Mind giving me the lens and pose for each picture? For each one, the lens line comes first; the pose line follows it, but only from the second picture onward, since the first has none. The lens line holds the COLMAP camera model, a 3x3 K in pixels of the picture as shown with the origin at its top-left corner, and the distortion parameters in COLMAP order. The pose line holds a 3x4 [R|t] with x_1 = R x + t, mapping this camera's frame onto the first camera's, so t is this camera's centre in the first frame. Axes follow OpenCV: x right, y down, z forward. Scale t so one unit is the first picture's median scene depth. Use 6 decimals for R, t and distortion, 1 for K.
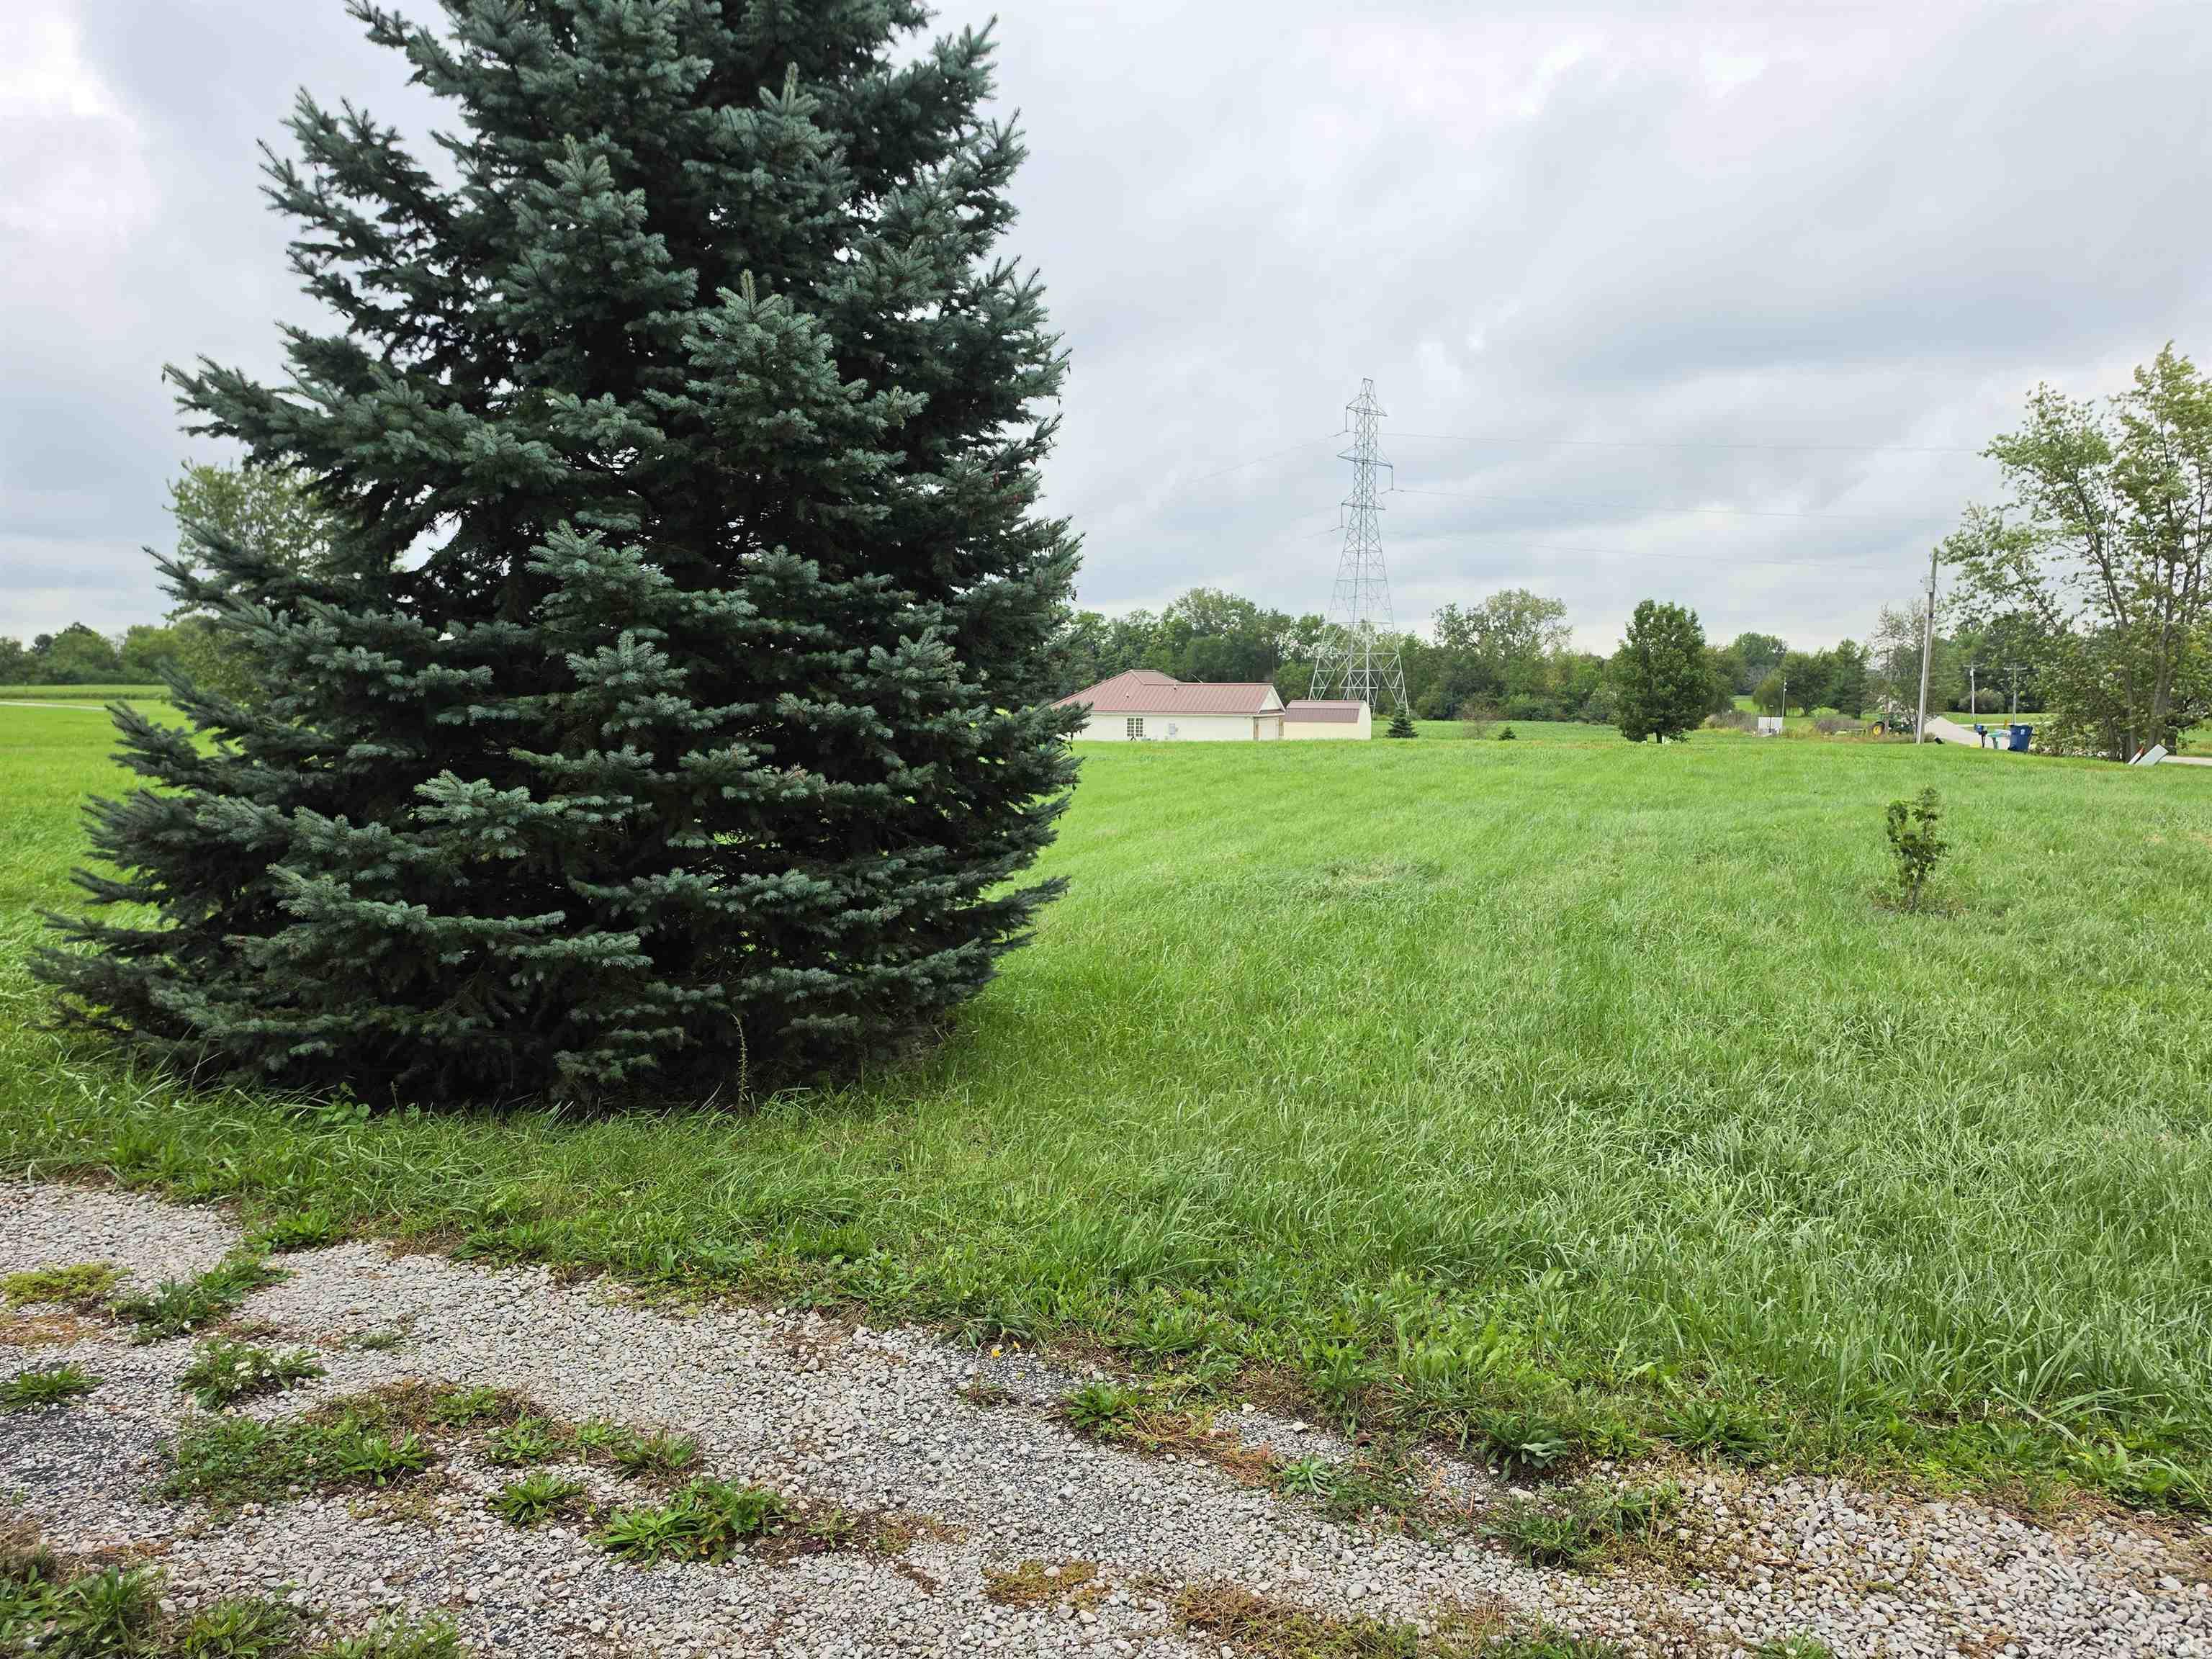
lens RADIAL K [[1481.5, 0, 1094.8], [0, 1481.5, 862.4], [0, 0, 1]] dist [0.003937, -0.026580]
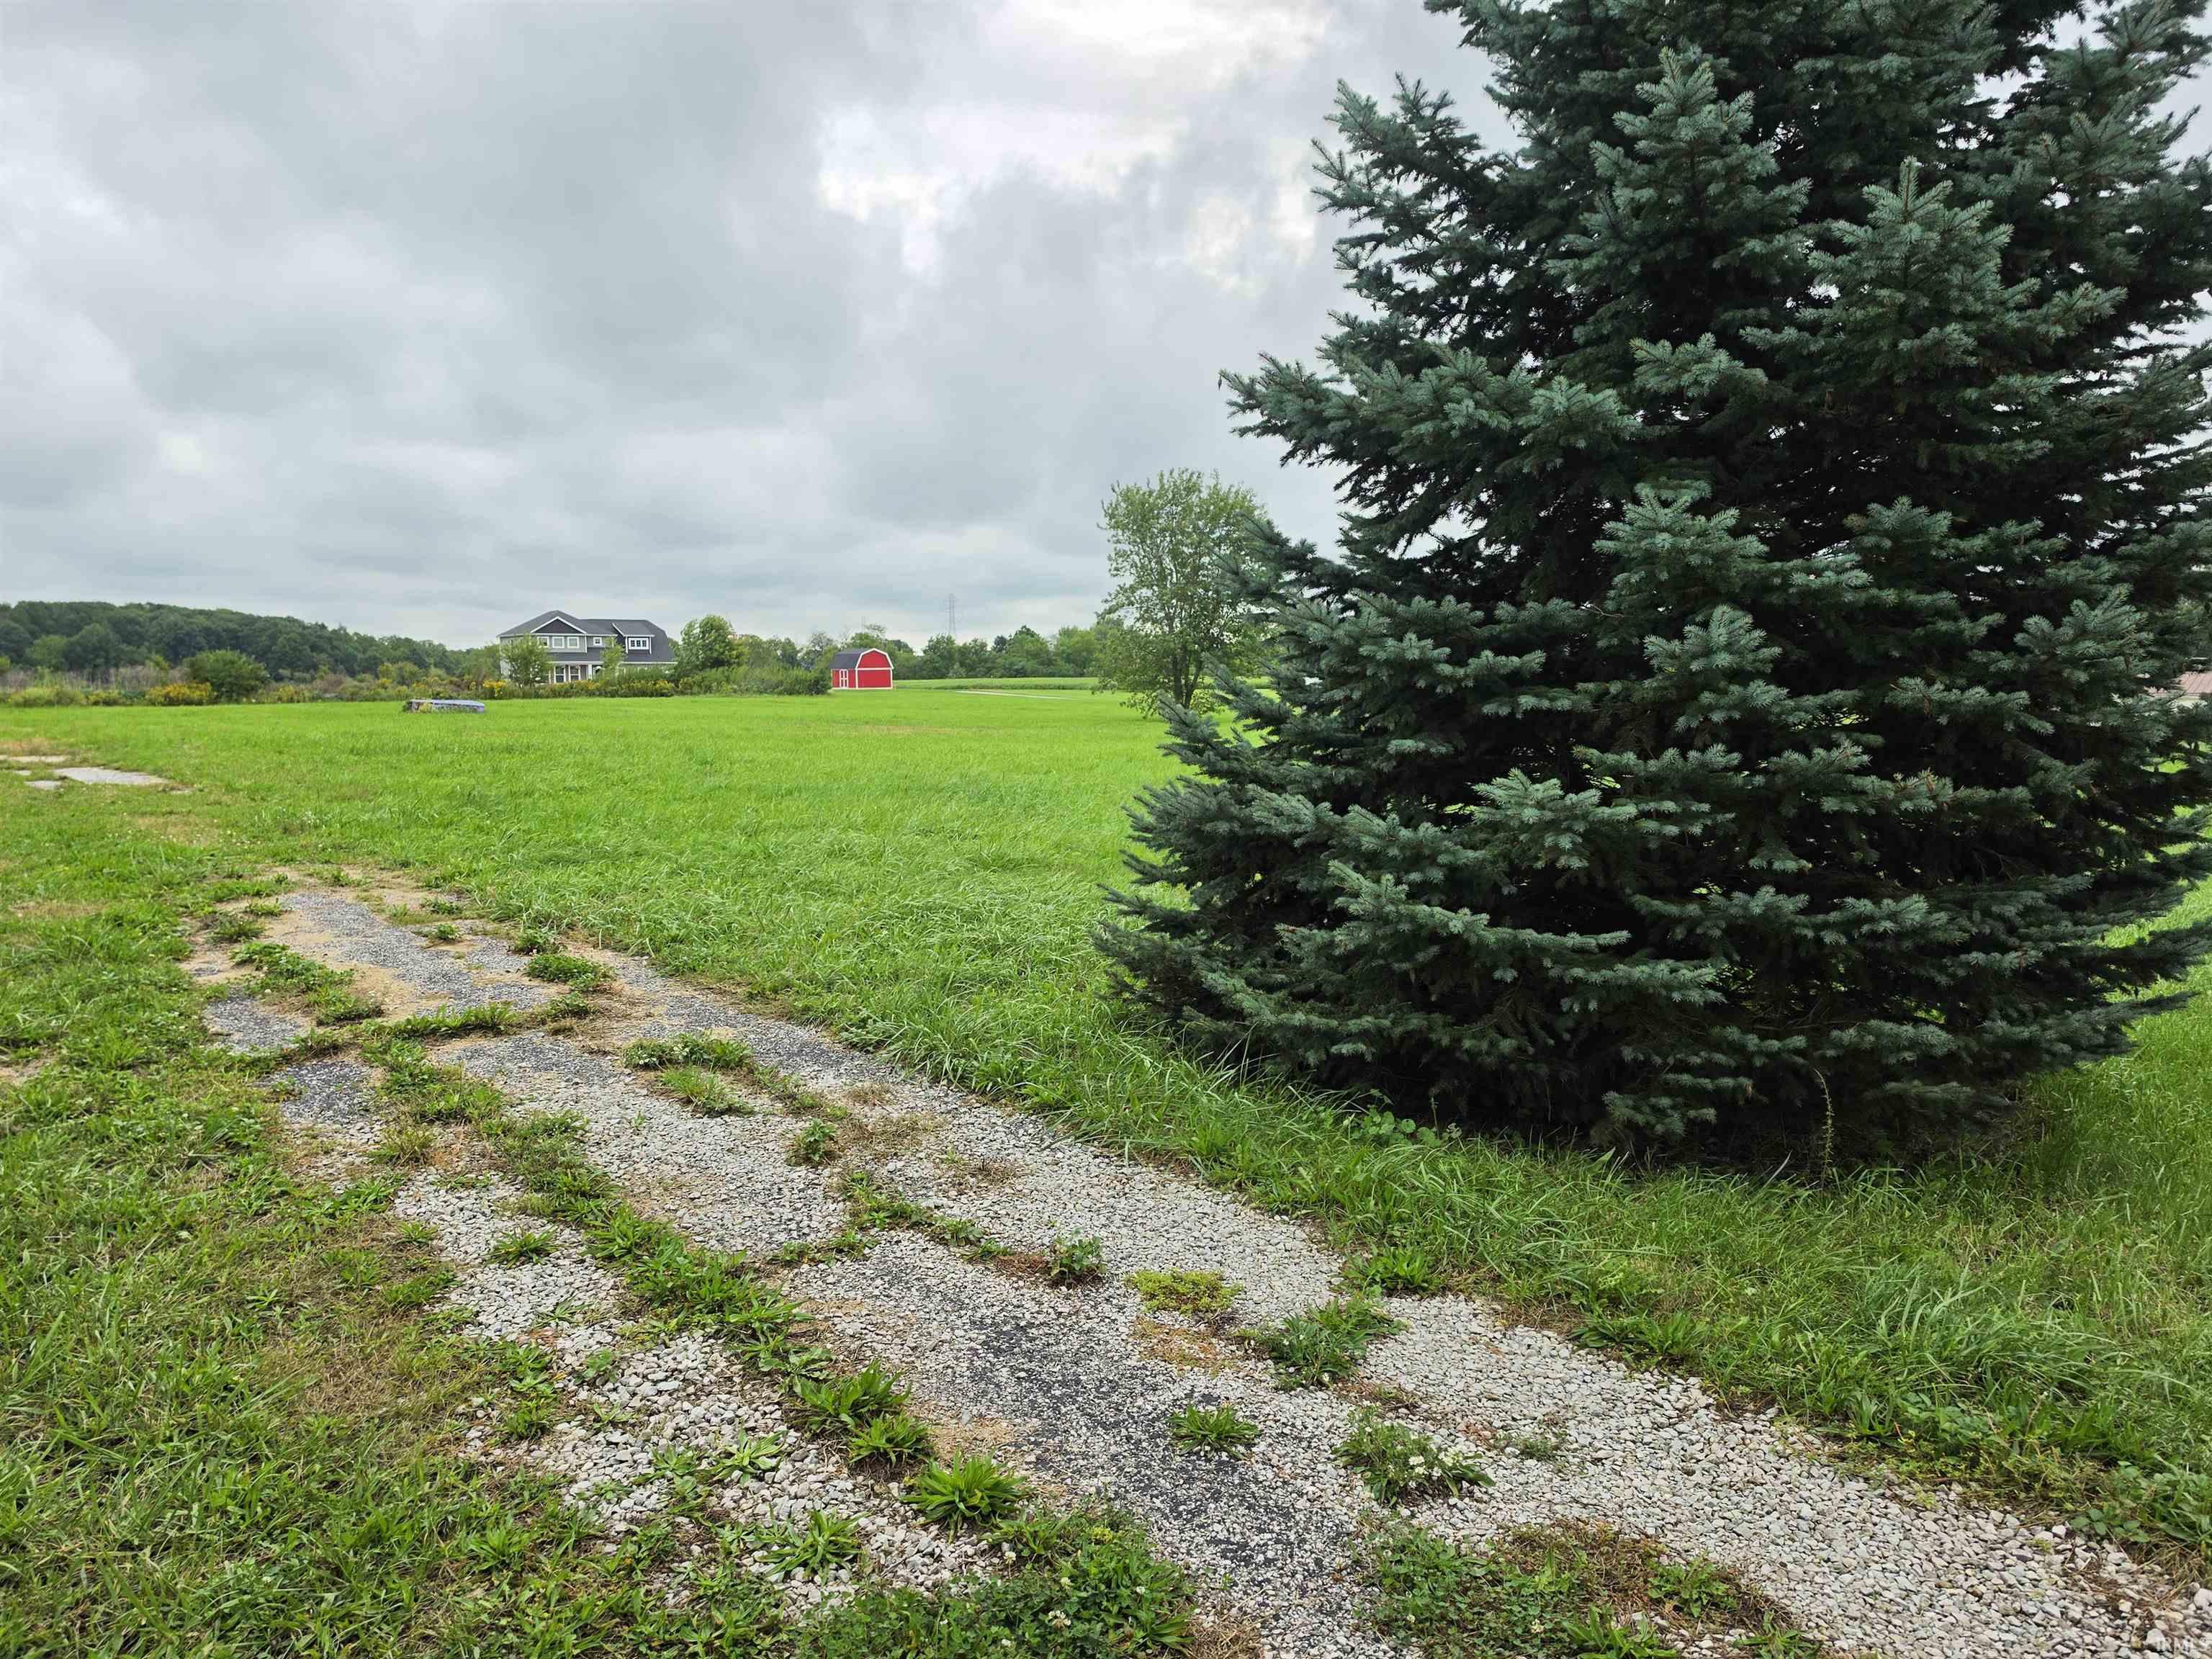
lens RADIAL K [[1481.5, 0, 1094.8], [0, 1481.5, 862.4], [0, 0, 1]] dist [0.003937, -0.026580]
pose [[0.844647, 0.052638, -0.532729, -0.223379], [-0.047521, 0.998598, 0.023324, -0.018777], [0.533210, 0.005615, 0.845965, 0.118877]]
